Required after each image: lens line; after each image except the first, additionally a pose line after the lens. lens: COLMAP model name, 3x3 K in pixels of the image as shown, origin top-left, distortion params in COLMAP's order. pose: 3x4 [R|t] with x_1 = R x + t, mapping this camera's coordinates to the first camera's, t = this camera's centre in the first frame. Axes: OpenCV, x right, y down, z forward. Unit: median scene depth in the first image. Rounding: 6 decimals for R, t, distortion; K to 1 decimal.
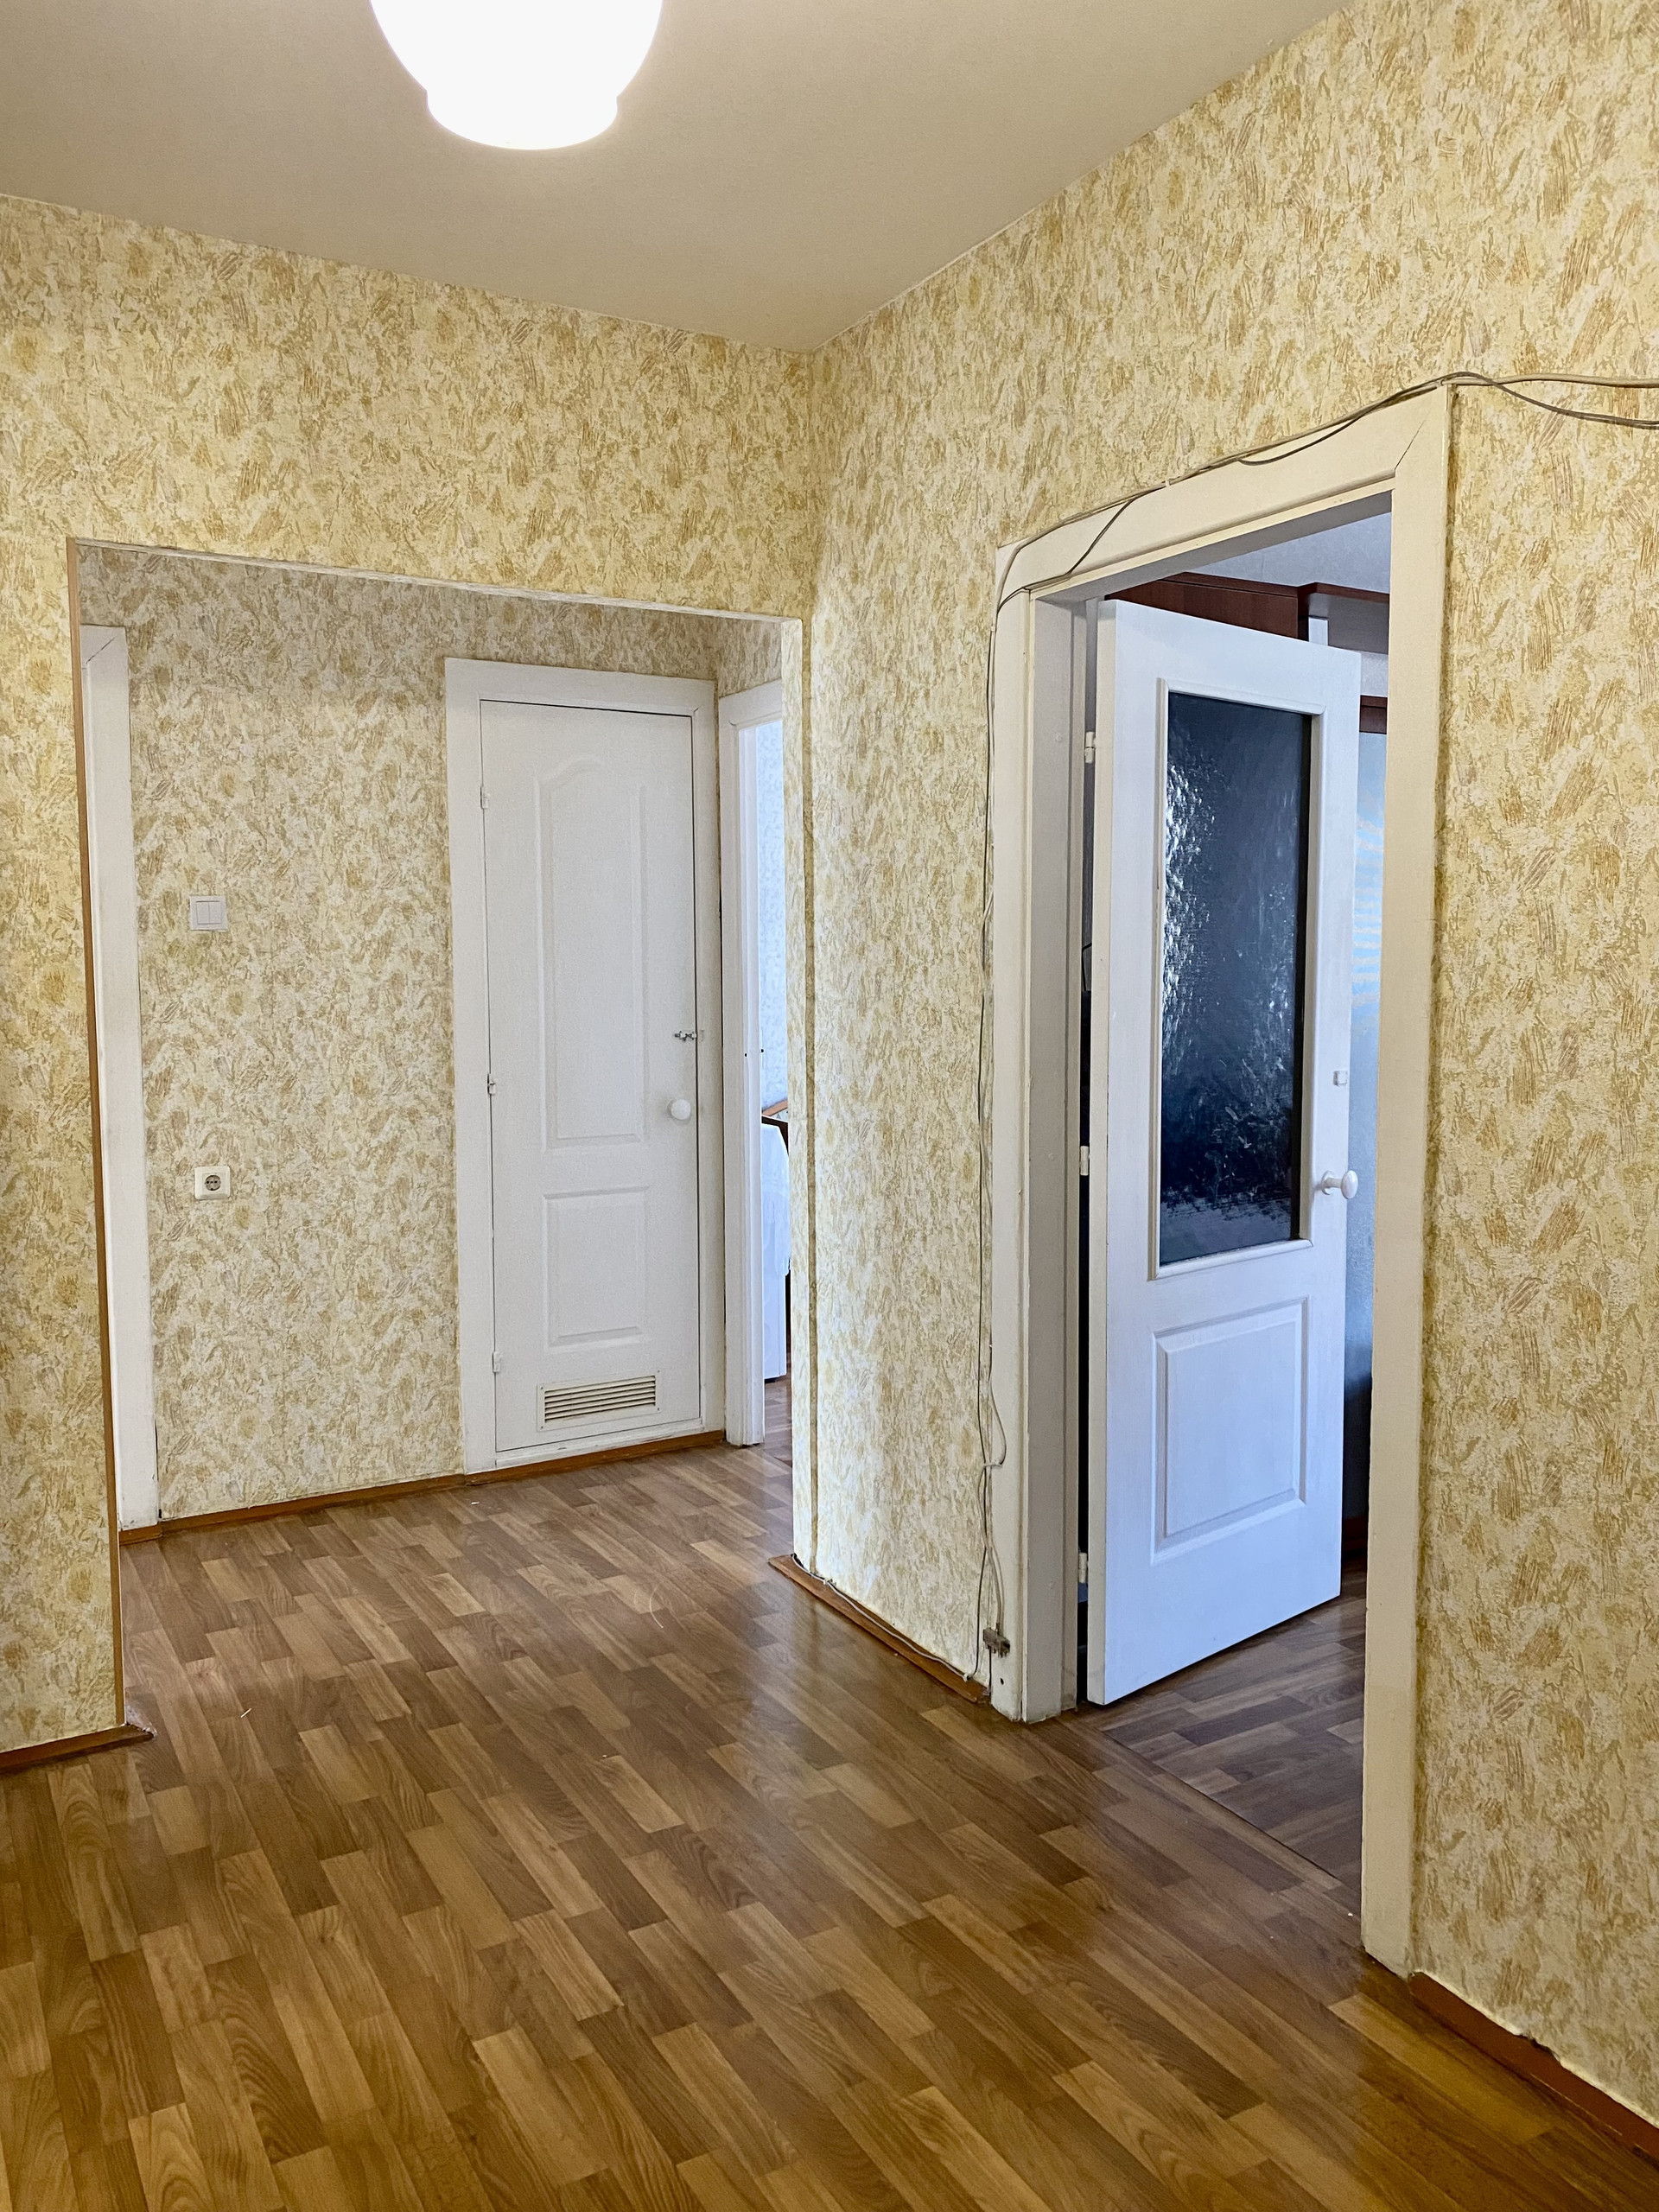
lens RADIAL K [[1644.3, 0, 830.9], [0, 1644.3, 1113.6], [0, 0, 1]] dist [-0.004129, -0.008829]
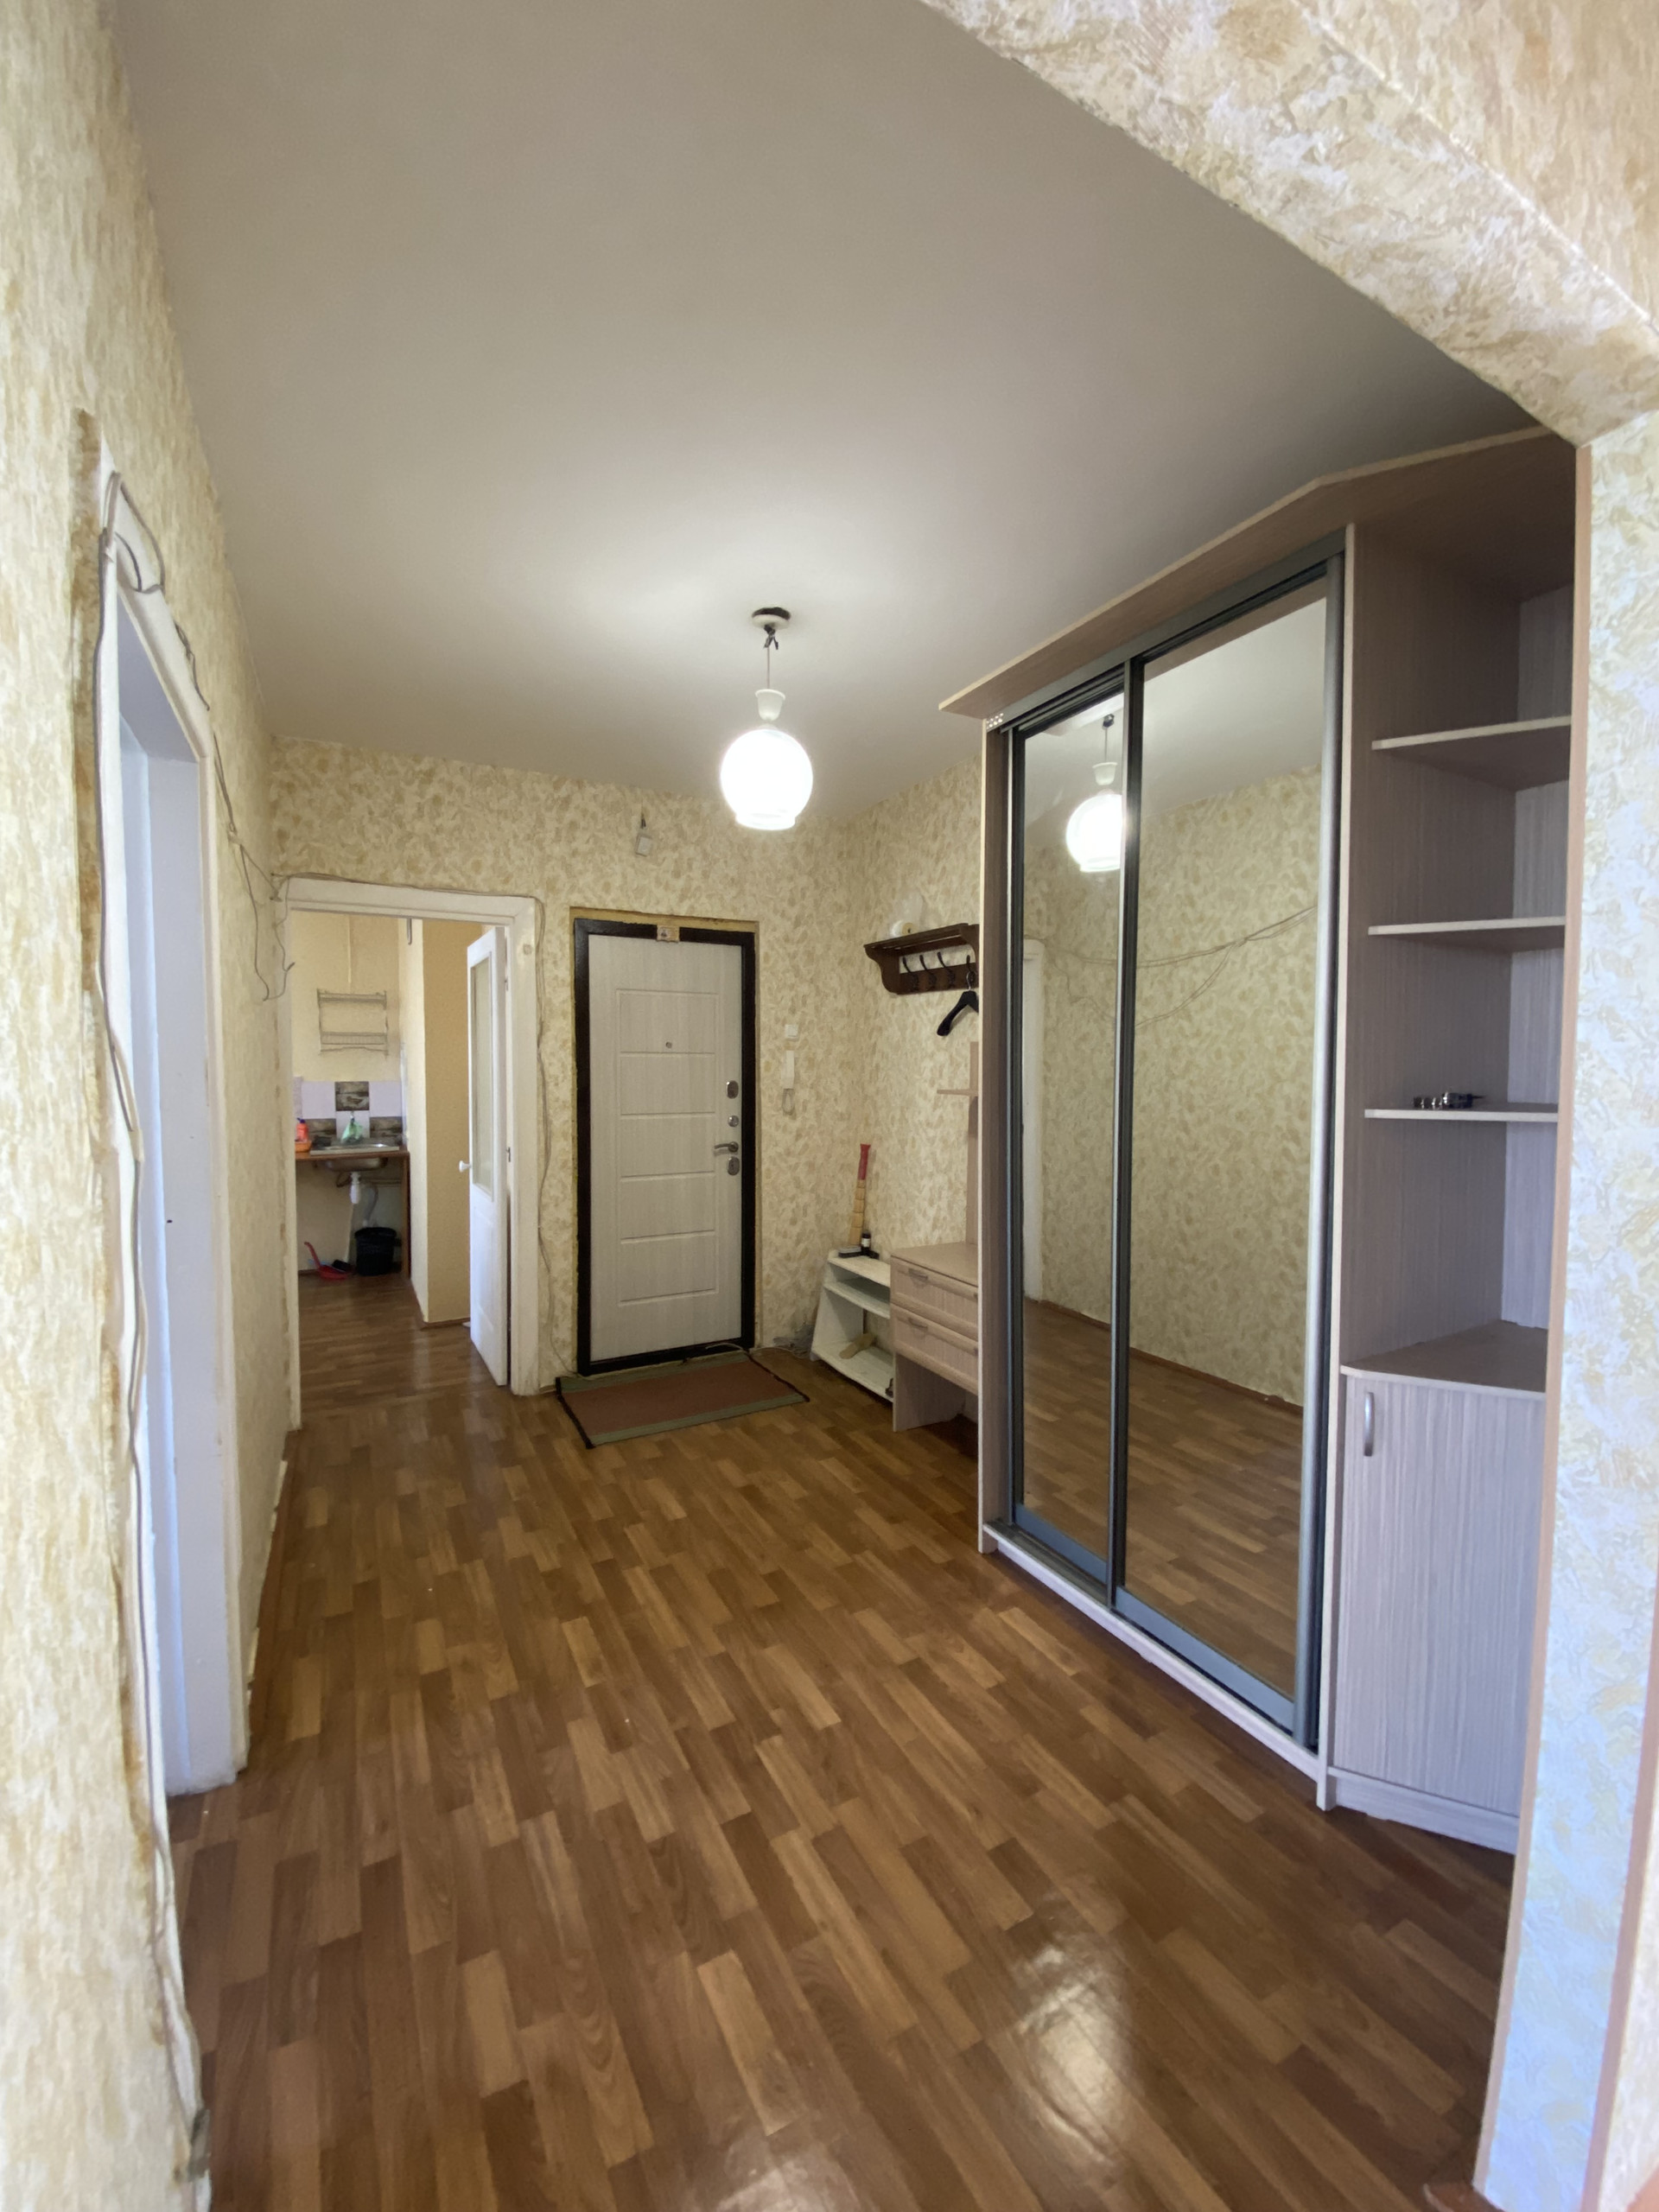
lens RADIAL K [[885.1, 0, 832.3], [0, 885.1, 1107.9], [0, 0, 1]] dist [-0.036069, 0.000003]
pose [[-0.999782, 0.000319, 0.020872, -0.209861], [0.003078, 0.991206, 0.132295, -0.168512], [-0.020646, 0.132331, -0.990991, 1.664228]]
